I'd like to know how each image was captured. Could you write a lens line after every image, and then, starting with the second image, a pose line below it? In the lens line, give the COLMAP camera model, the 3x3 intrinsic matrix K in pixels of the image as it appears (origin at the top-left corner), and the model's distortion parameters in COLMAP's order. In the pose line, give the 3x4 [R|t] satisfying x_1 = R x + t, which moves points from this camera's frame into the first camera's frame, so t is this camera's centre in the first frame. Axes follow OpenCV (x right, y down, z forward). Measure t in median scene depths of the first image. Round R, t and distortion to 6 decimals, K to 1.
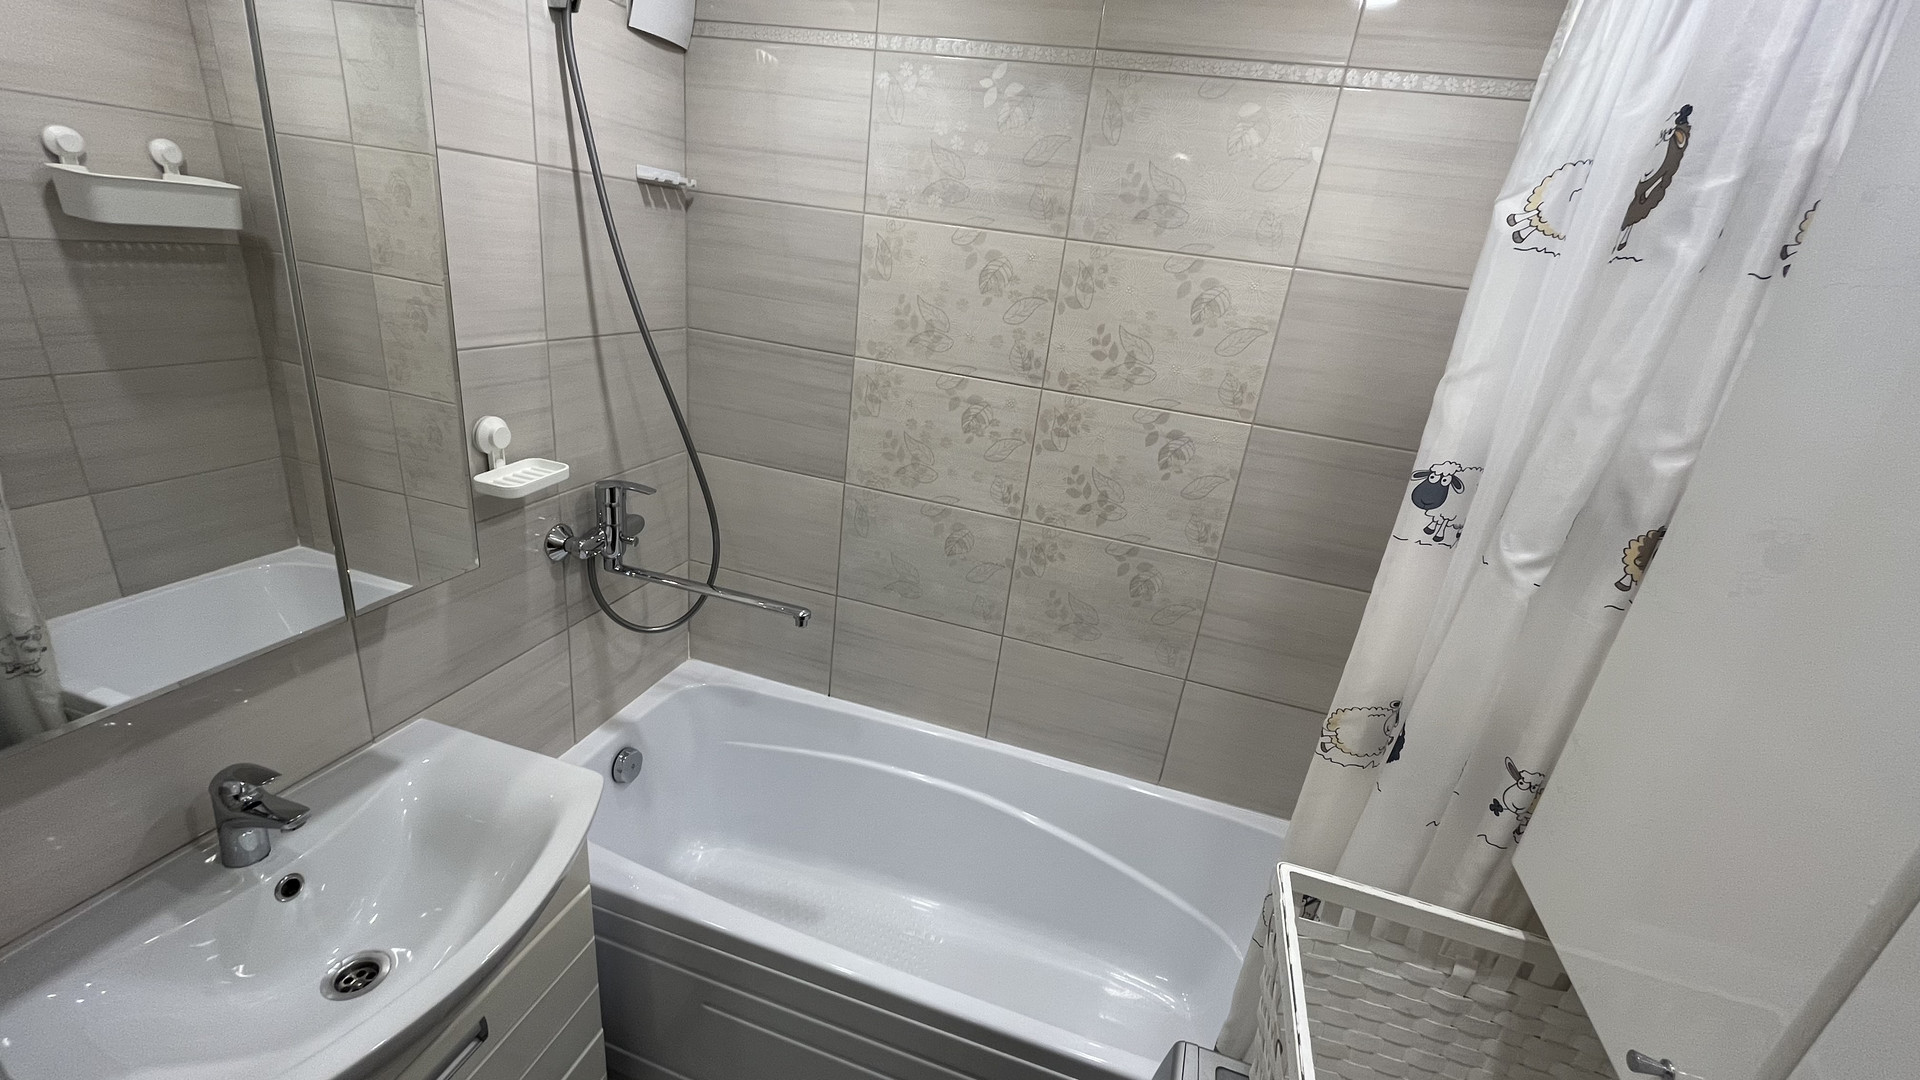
lens RADIAL K [[777.1, 0, 960.2], [0, 777.1, 543.6], [0, 0, 1]] dist [-0.001599, -0.000854]
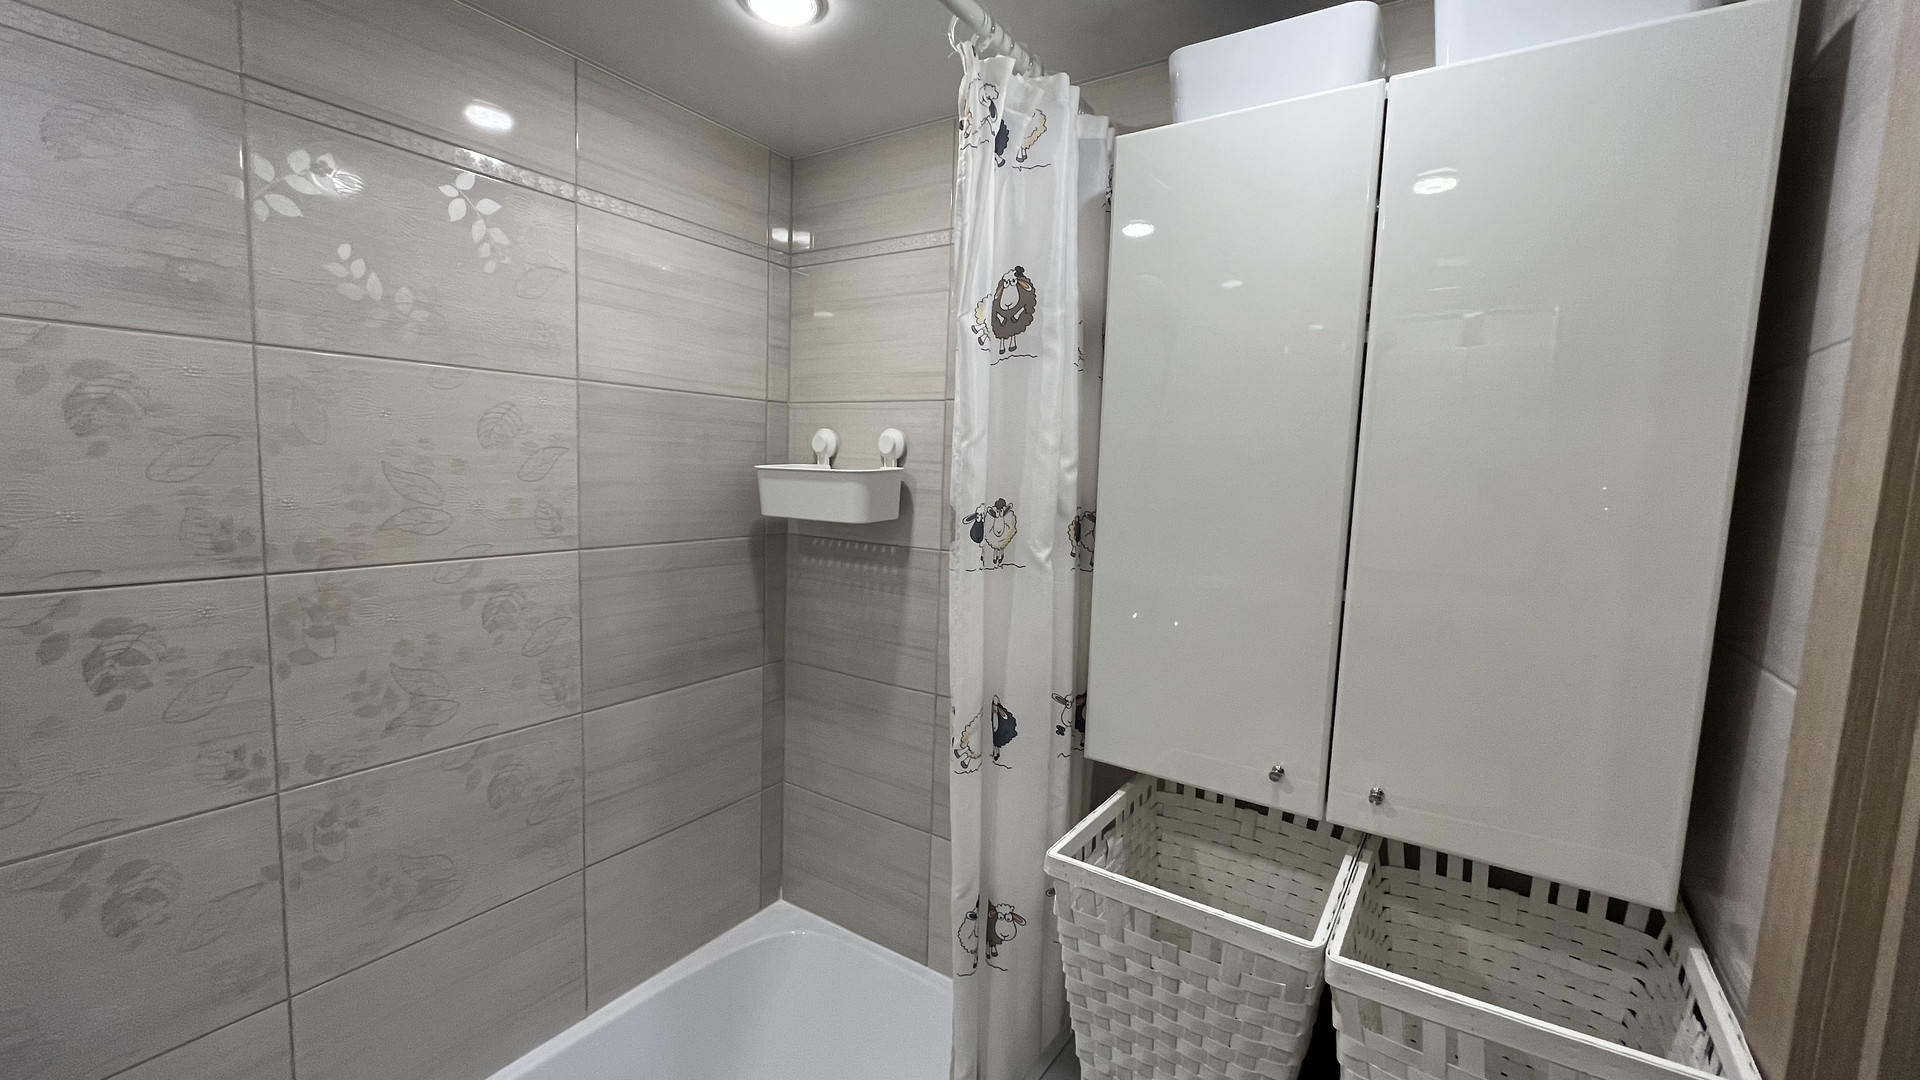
lens RADIAL K [[777.1, 0, 958.4], [0, 777.1, 542.0], [0, 0, 1]] dist [-0.001599, -0.000854]
pose [[0.294746, -0.205113, 0.933303, -0.309165], [0.350727, 0.931747, 0.094008, -0.089379], [-0.888884, 0.299626, 0.346567, 0.290903]]
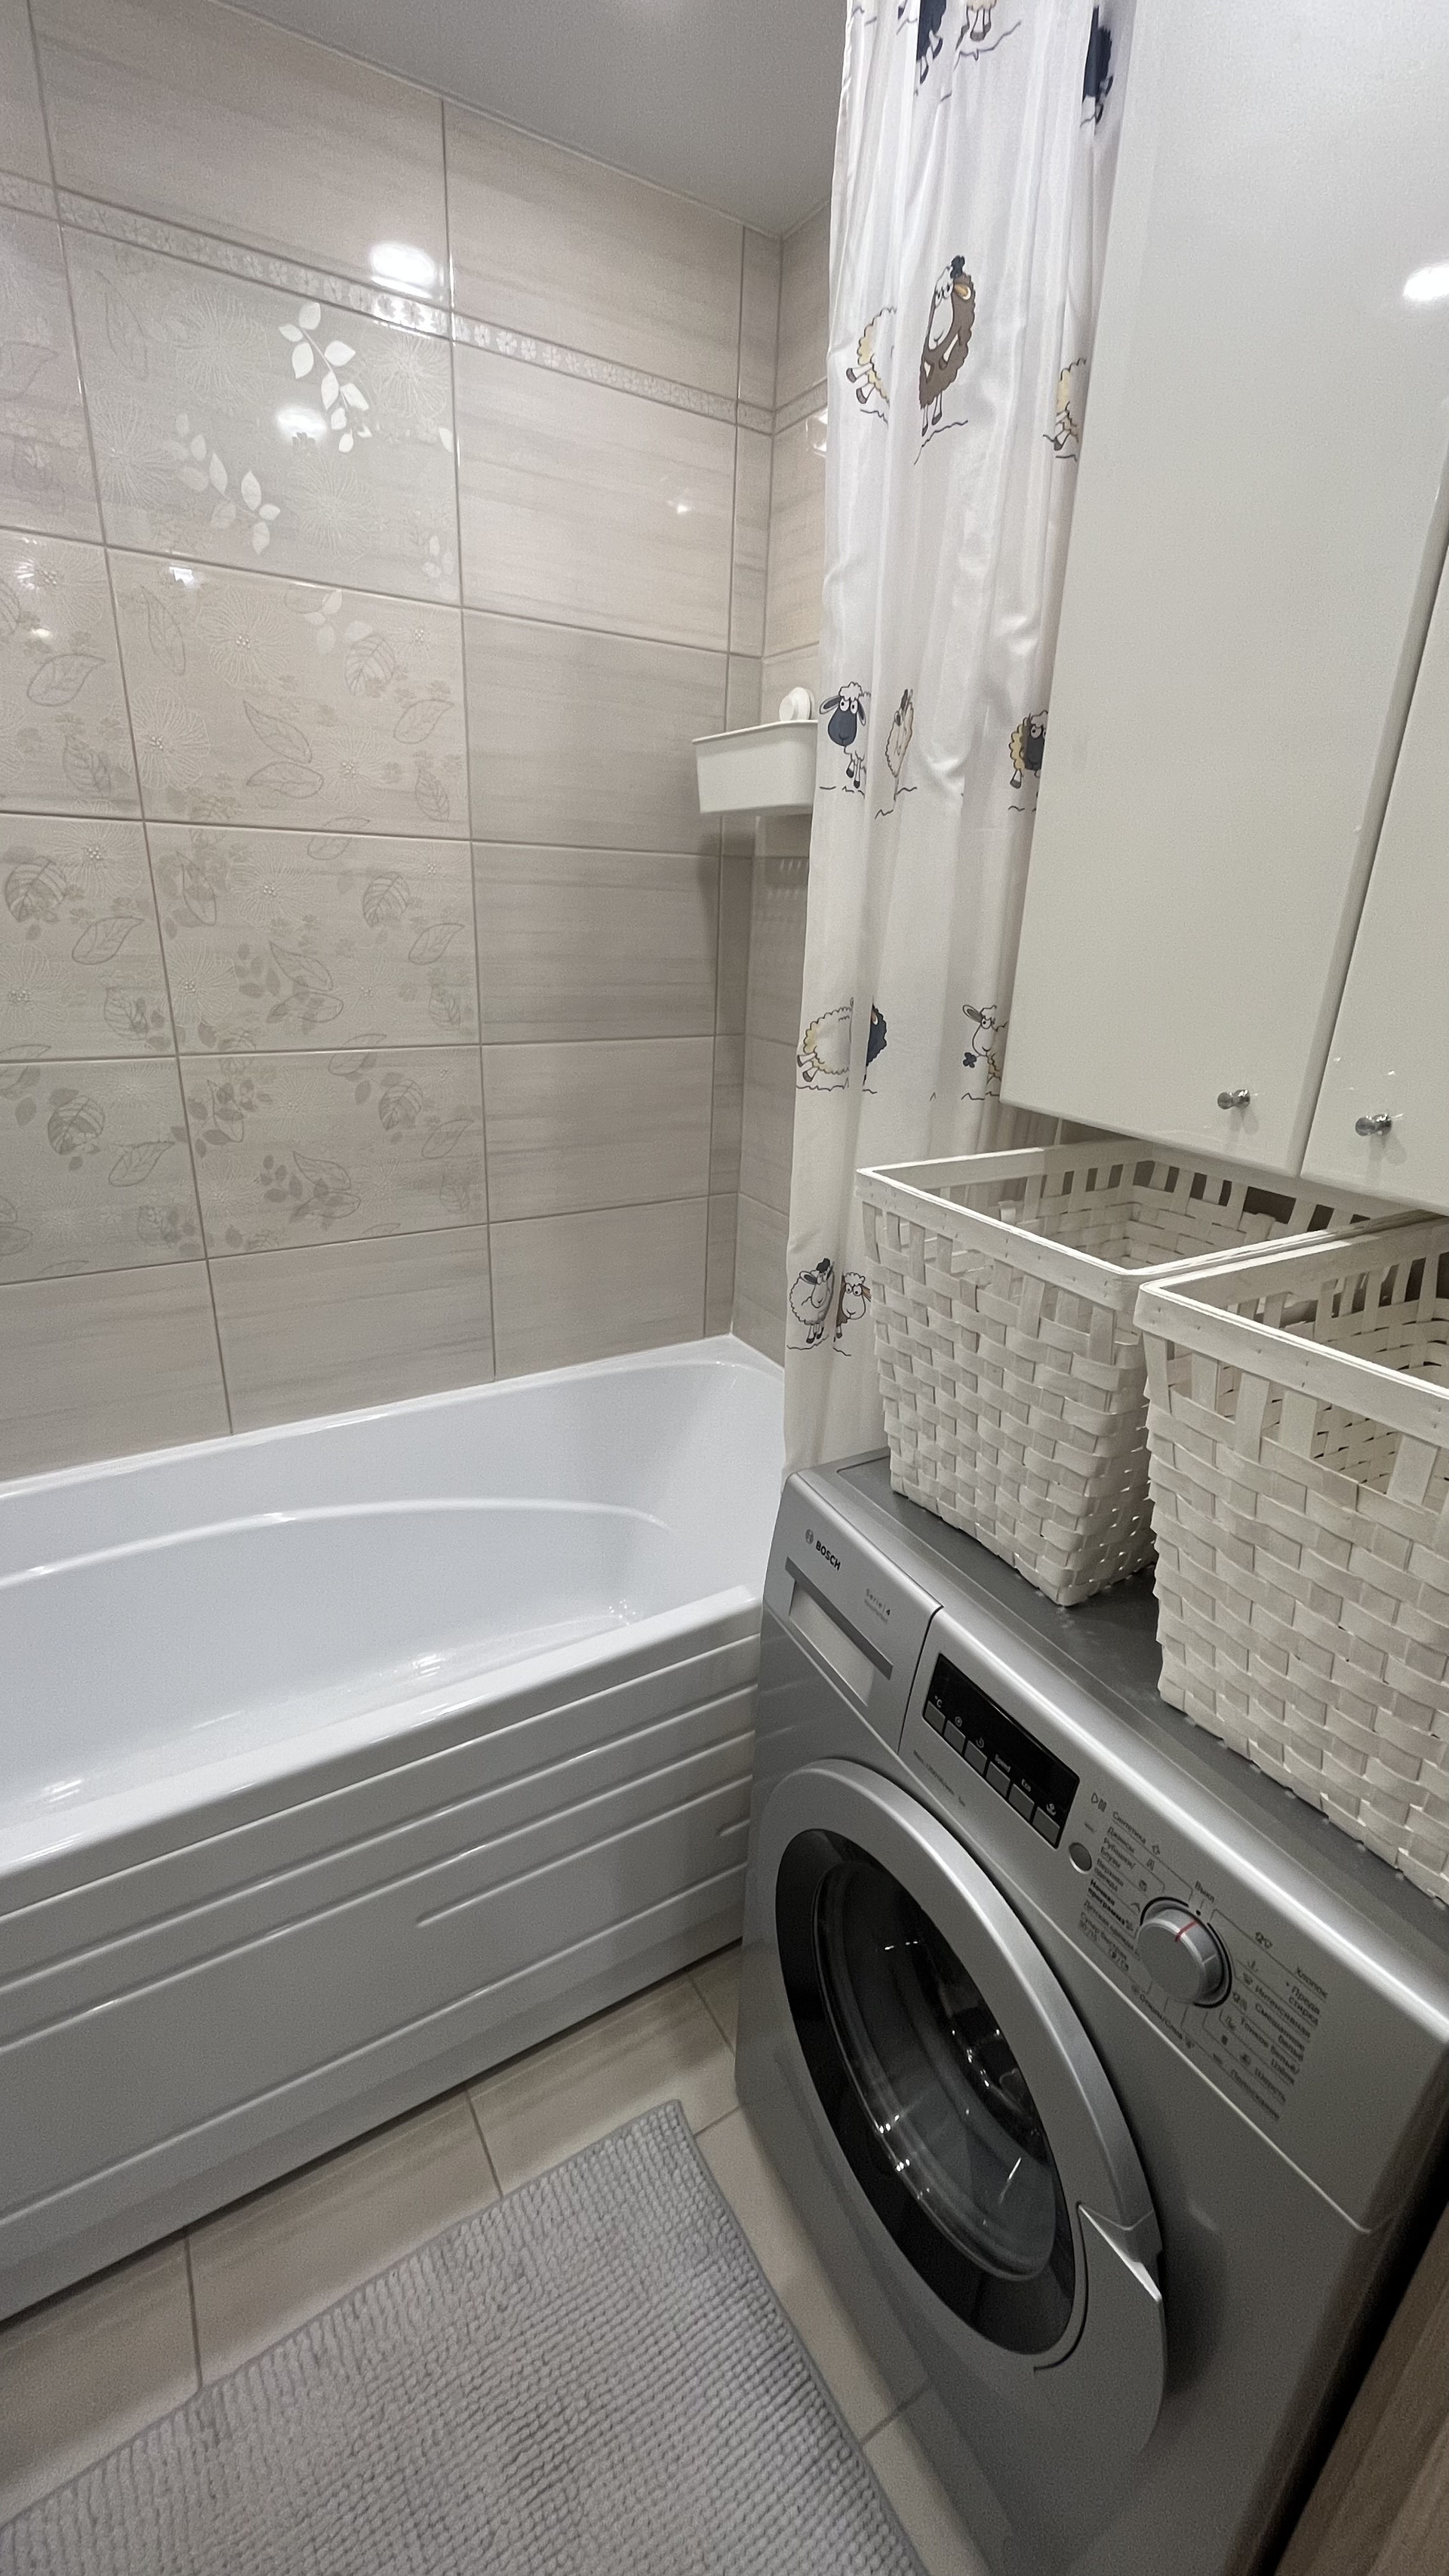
lens RADIAL K [[1042.5, 0, 724.4], [0, 1042.5, 1296.9], [0, 0, 1]] dist [-0.001599, -0.000854]
pose [[0.679117, -0.346162, 0.647281, -0.246489], [0.308864, 0.934713, 0.175825, 0.148261], [-0.665886, 0.080516, 0.741696, 0.125547]]
